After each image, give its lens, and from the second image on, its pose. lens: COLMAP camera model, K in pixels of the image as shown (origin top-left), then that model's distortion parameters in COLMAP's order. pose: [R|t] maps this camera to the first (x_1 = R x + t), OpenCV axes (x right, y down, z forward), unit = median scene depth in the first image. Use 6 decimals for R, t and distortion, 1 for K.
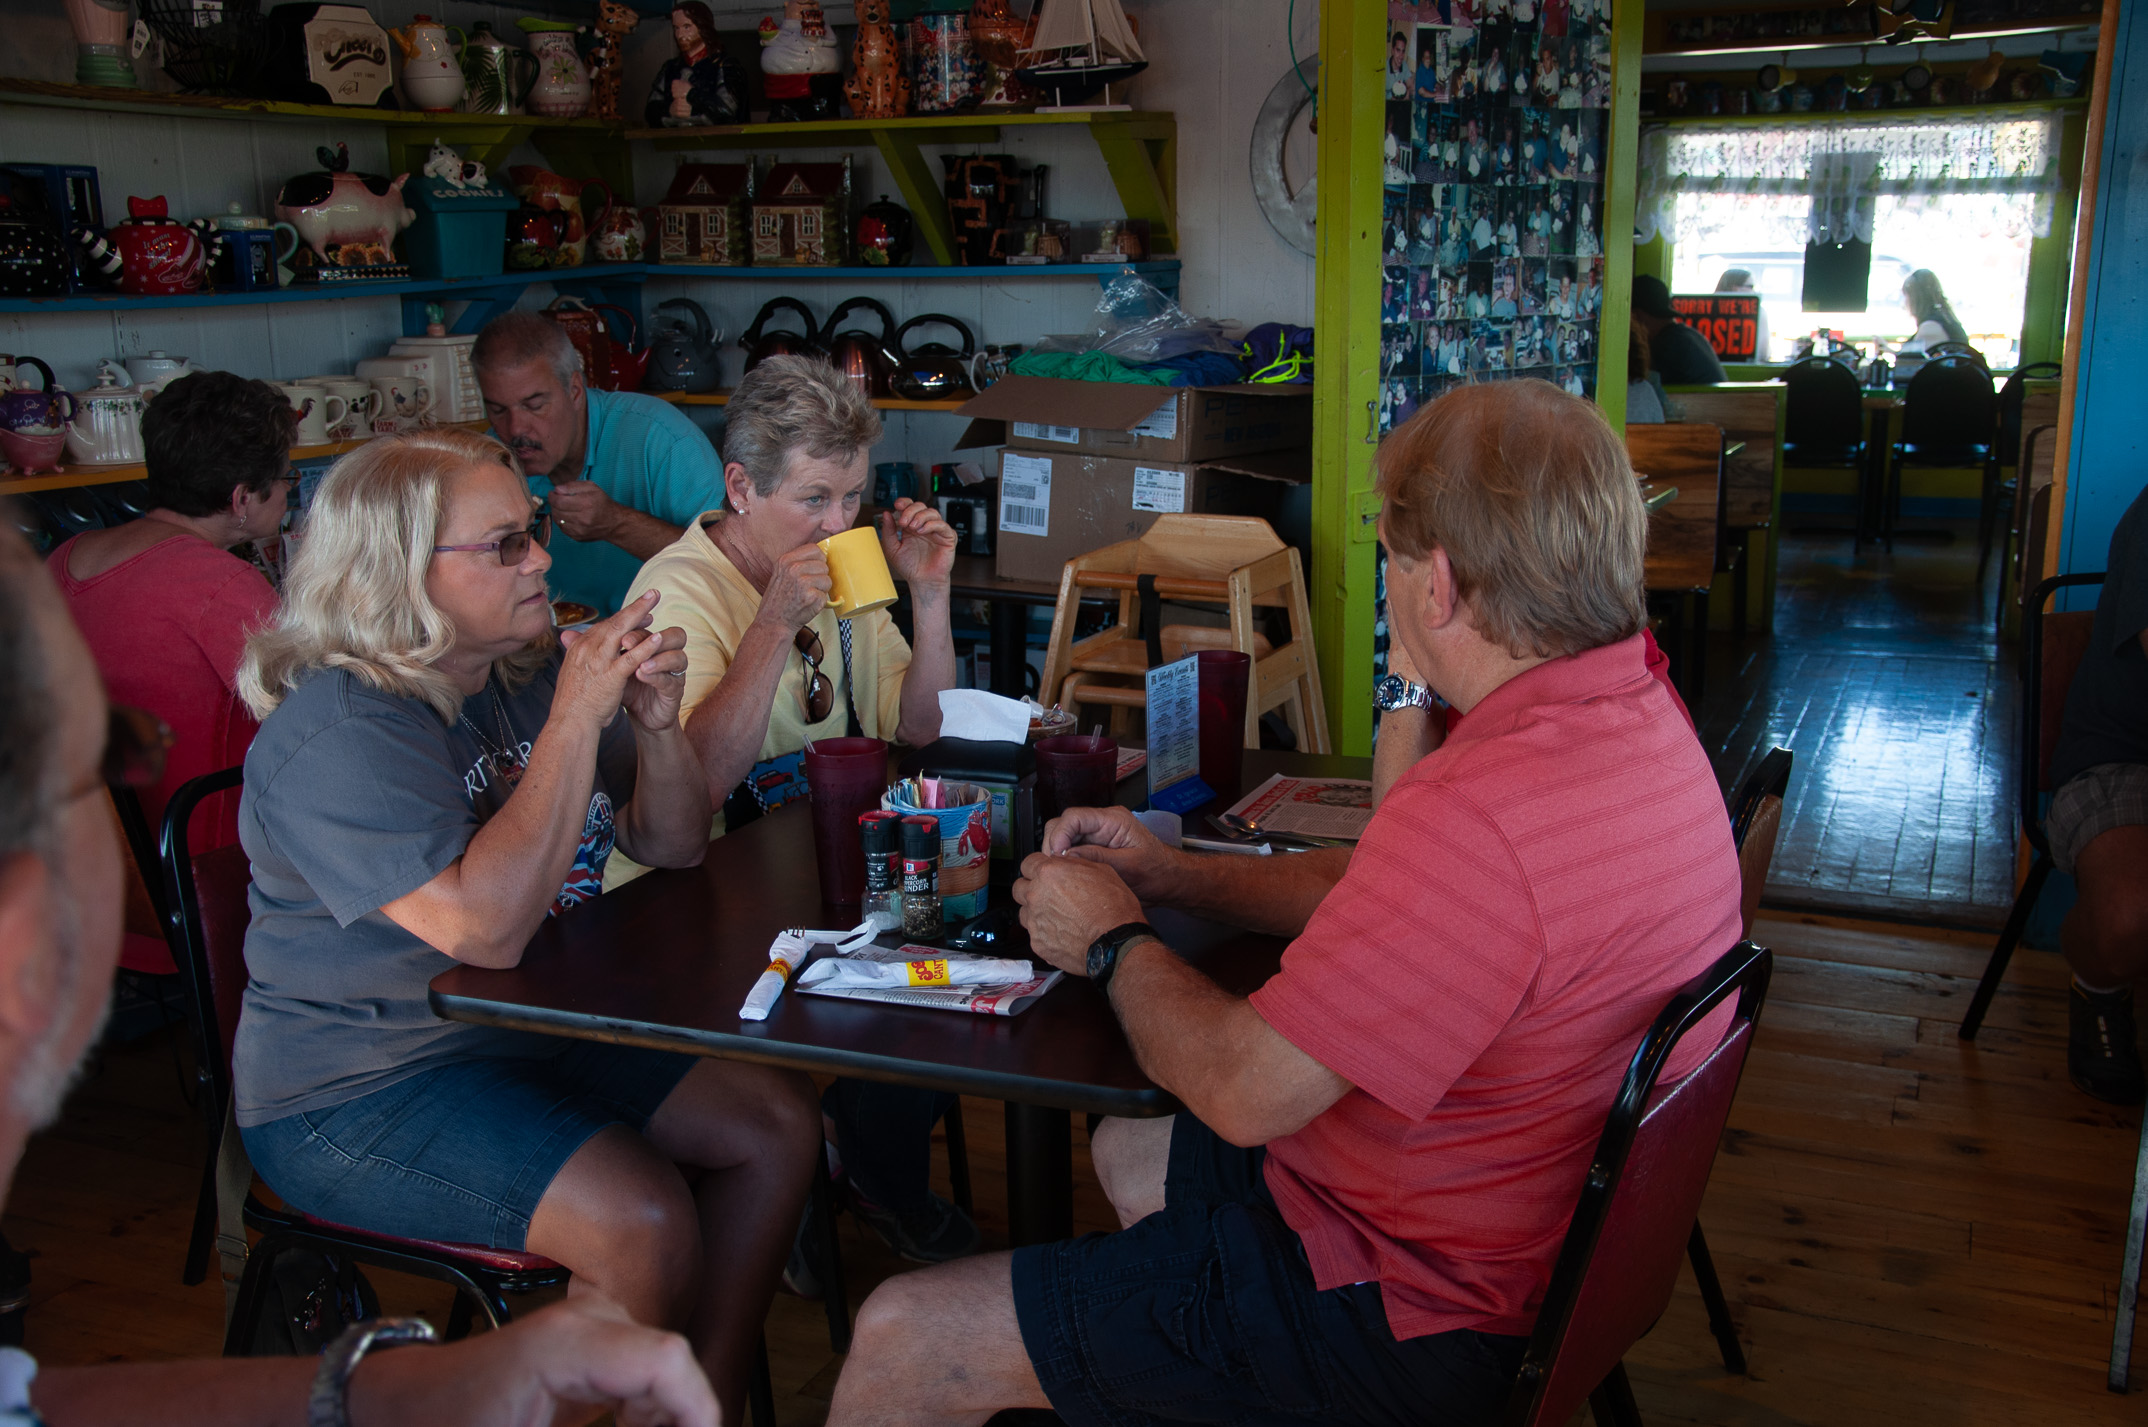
lens RADIAL K [[2208.9, 0, 1074.0], [0, 2208.9, 713.5], [0, 0, 1]] dist [-0.014004, 0.212268]
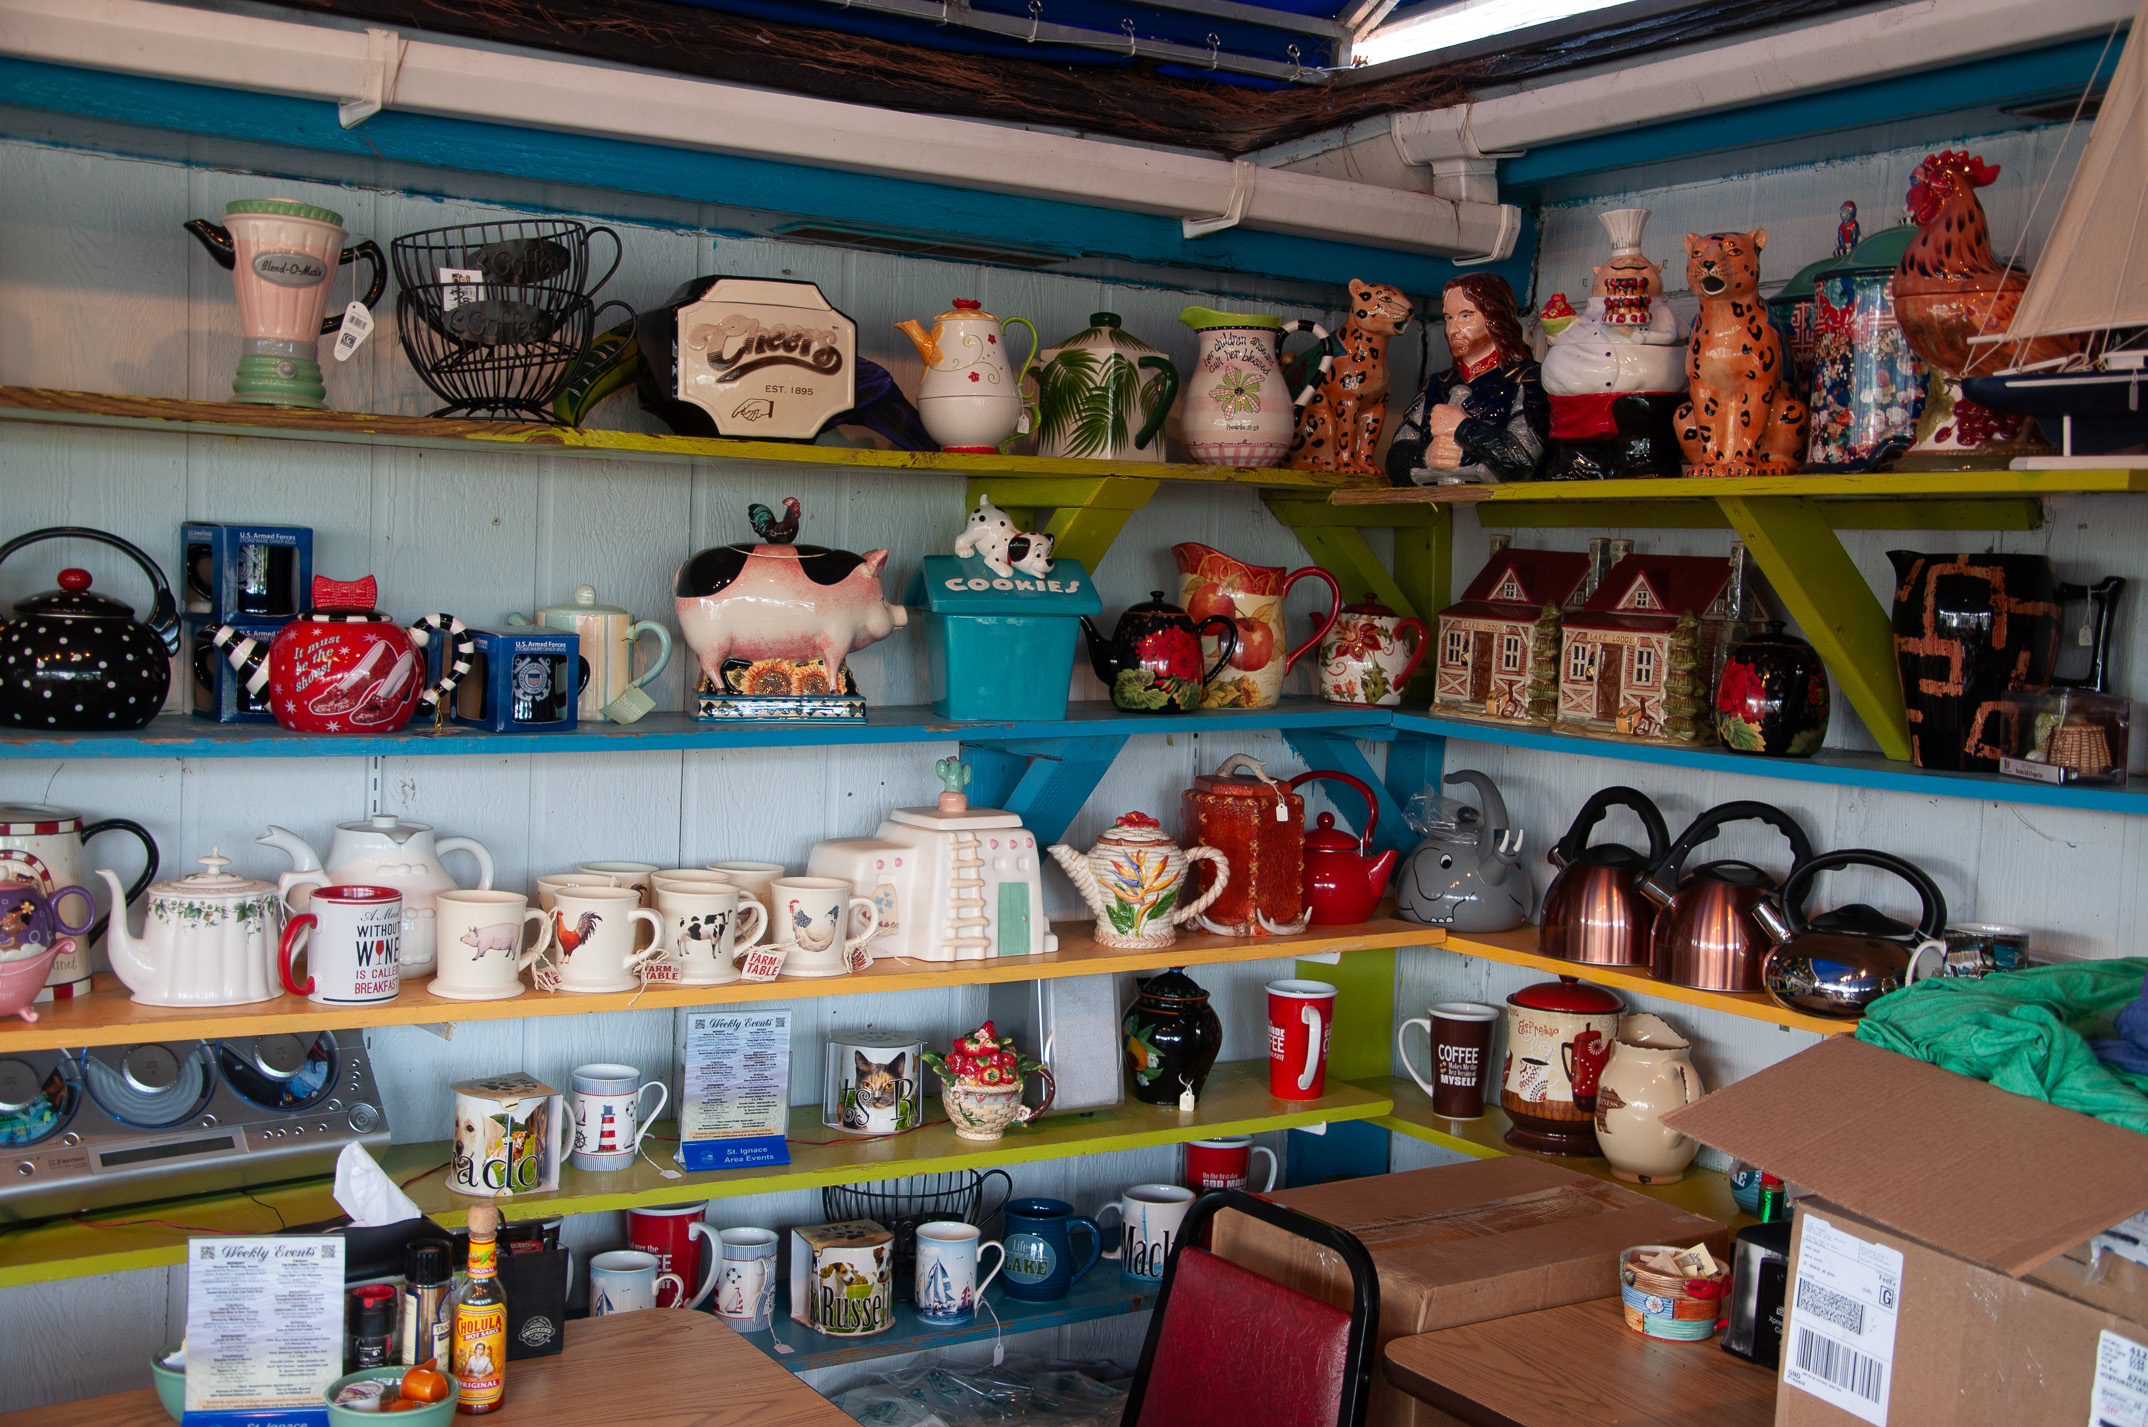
lens RADIAL K [[2396.5, 0, 1074.0], [0, 2396.5, 713.5], [0, 0, 1]] dist [-0.019859, 0.285345]
pose [[0.825983, 0.075598, -0.558603, 0.100869], [-0.168445, 0.978789, -0.116609, -0.125481], [0.537939, 0.190411, 0.821198, 0.473095]]
